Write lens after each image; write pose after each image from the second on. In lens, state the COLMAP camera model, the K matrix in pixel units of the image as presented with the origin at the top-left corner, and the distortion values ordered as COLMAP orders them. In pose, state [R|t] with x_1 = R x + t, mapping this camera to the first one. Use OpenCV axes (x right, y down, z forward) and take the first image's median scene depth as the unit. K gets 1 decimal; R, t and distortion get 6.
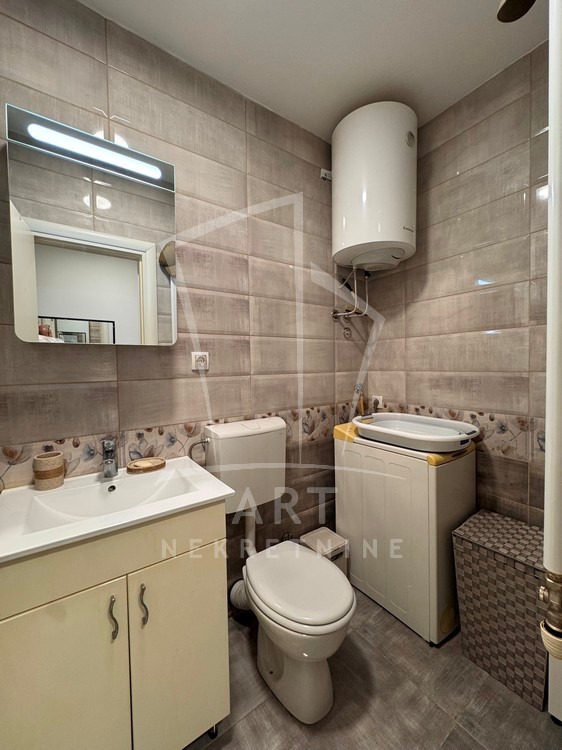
lens RADIAL K [[298.0, 0, 281.4], [0, 298.0, 375.6], [0, 0, 1]] dist [-0.001204, 0.000351]
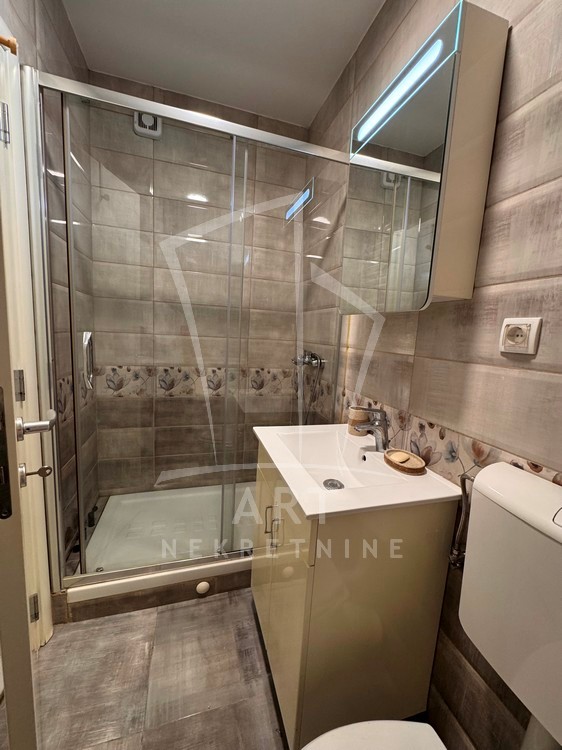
lens RADIAL K [[298.0, 0, 280.0], [0, 298.0, 372.4], [0, 0, 1]] dist [-0.001204, 0.000351]
pose [[-0.314975, 0.128496, -0.940361, 0.367749], [-0.078858, 0.983824, 0.160849, -0.040380], [0.945818, 0.124818, -0.299747, 0.839696]]
